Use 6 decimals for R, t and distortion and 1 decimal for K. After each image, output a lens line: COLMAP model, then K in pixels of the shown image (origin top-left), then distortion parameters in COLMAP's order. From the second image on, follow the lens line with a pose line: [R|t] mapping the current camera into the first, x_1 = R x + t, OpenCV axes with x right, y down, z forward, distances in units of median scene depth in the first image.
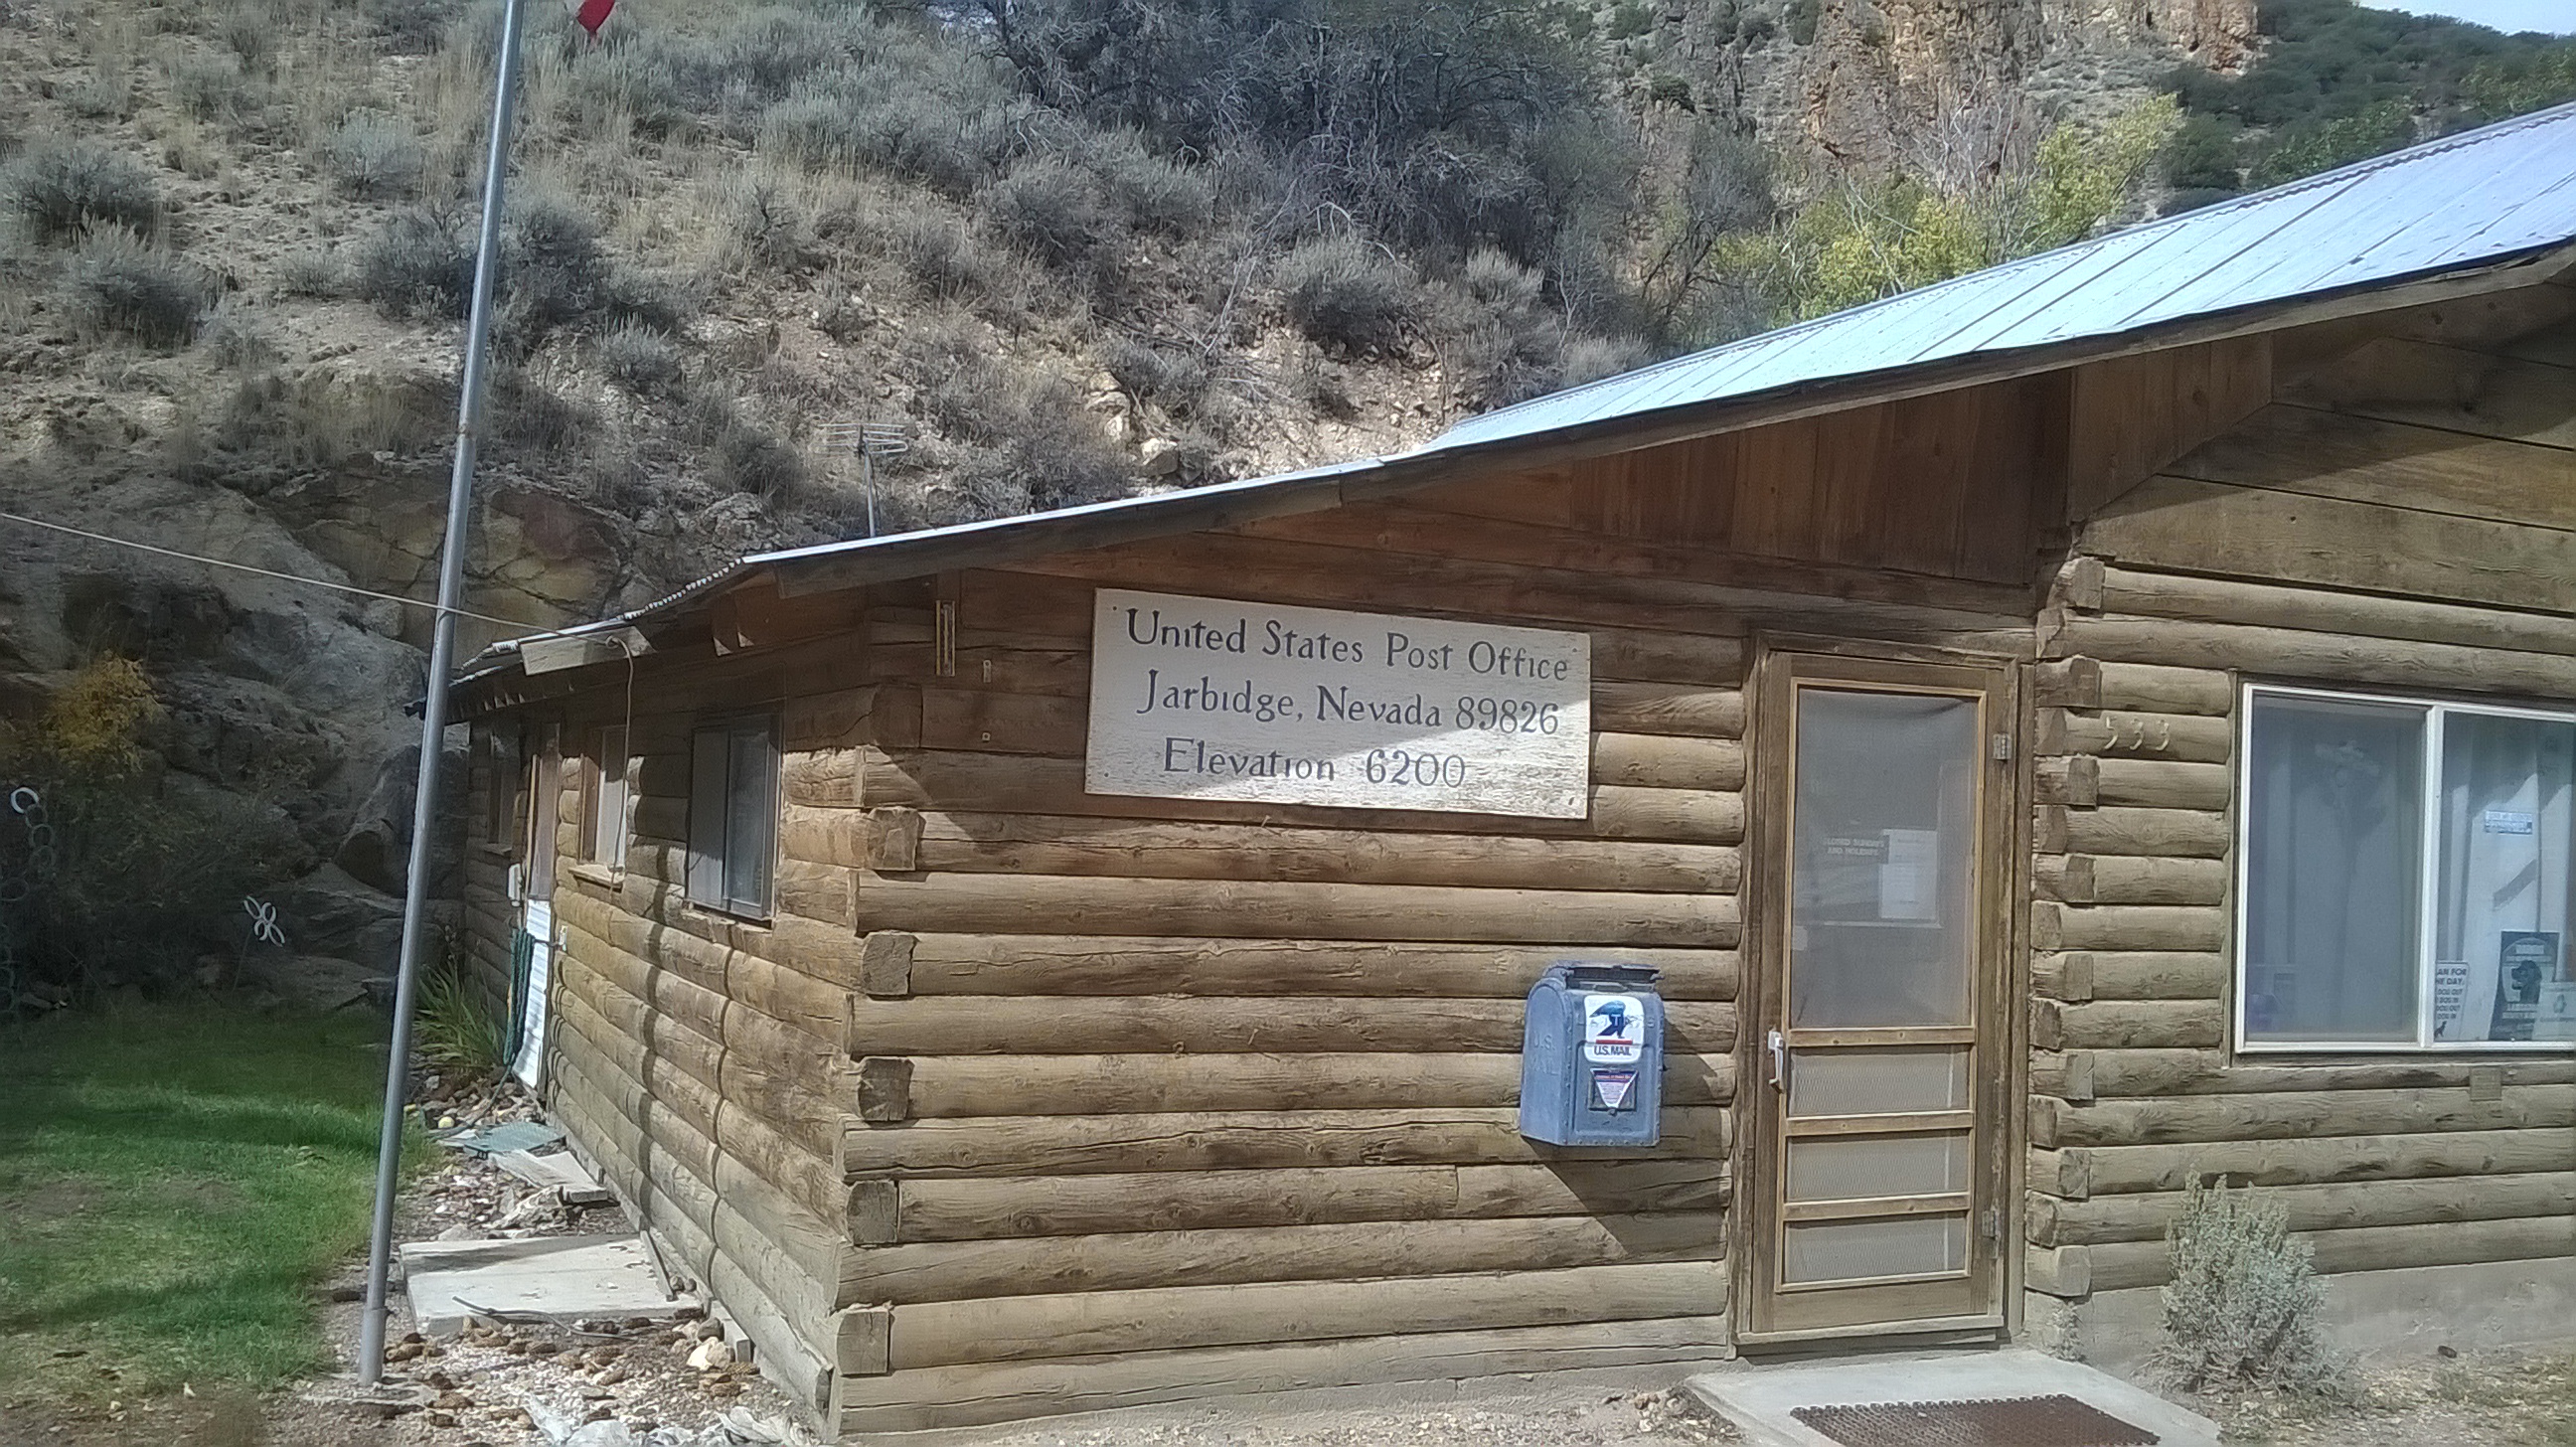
lens RADIAL K [[2174.0, 0, 1288.0], [0, 2174.0, 723.5], [0, 0, 1]] dist [0.129838, -0.253900]
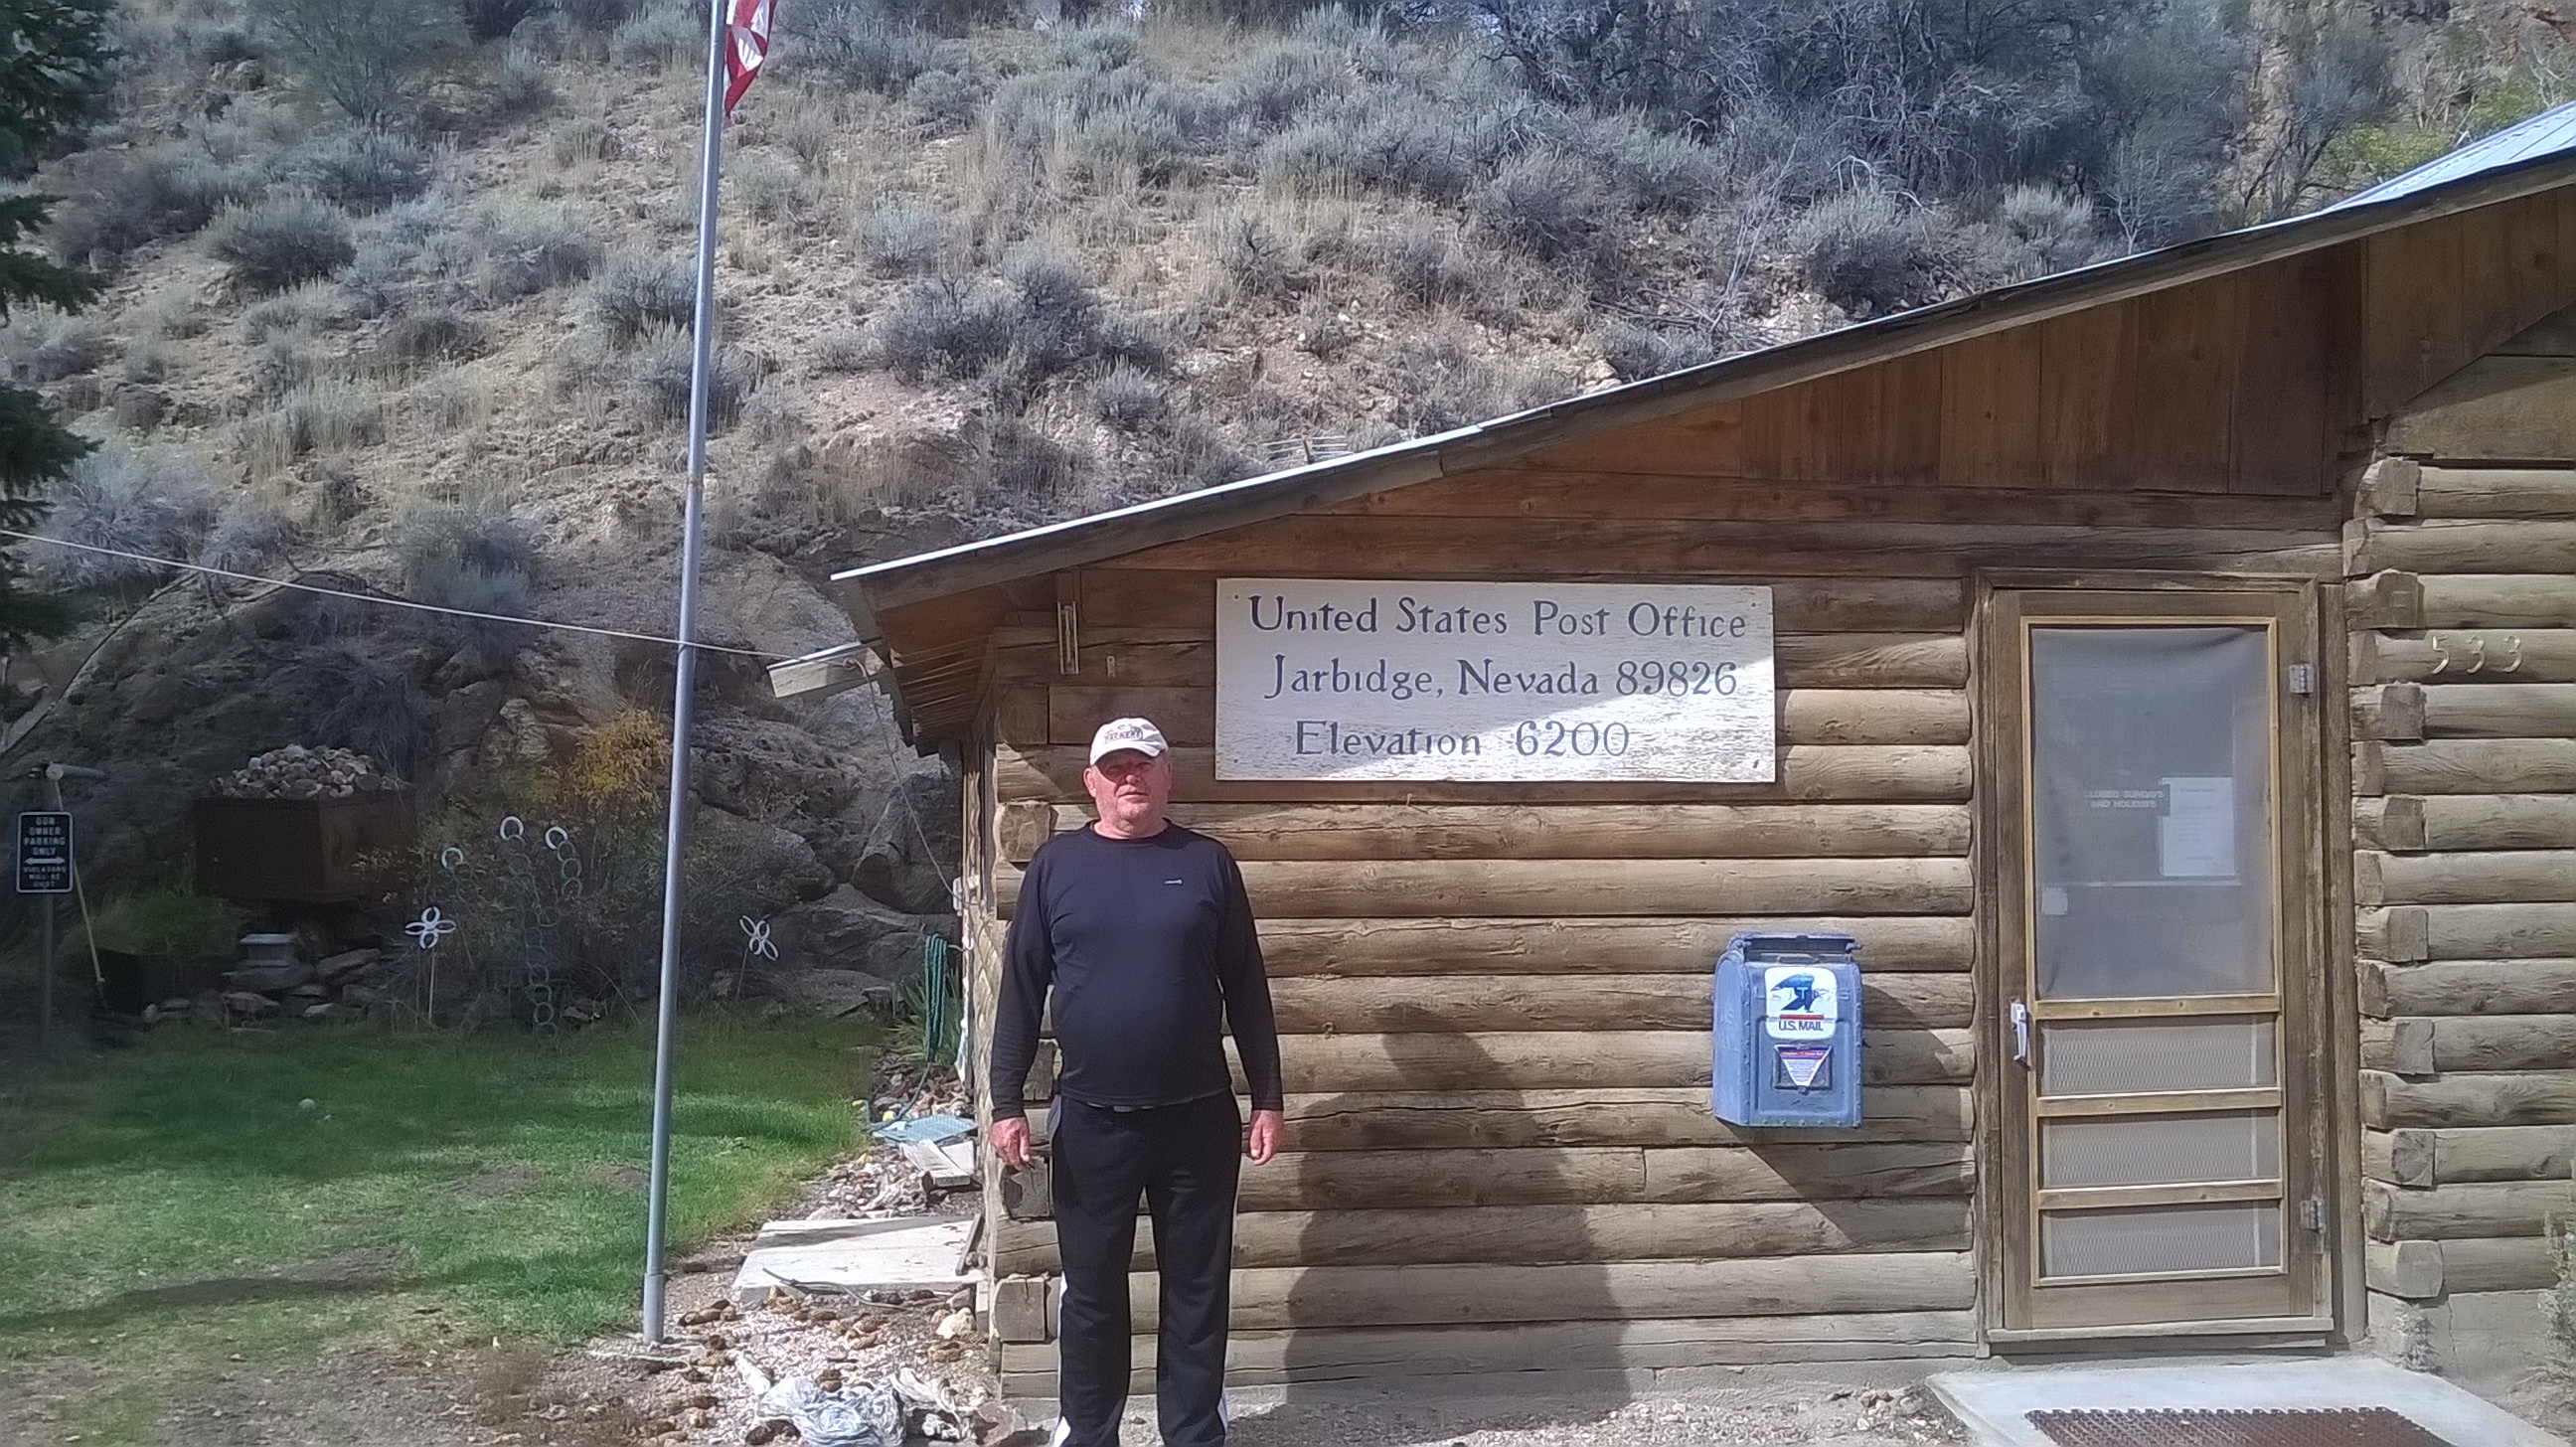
lens RADIAL K [[2208.6, 0, 1288.0], [0, 2208.6, 723.5], [0, 0, 1]] dist [0.103493, -0.184569]
pose [[0.954895, -0.057505, -0.291322, 0.199571], [0.056740, 0.998327, -0.011080, 0.015693], [0.291472, -0.005950, 0.956561, 0.016906]]
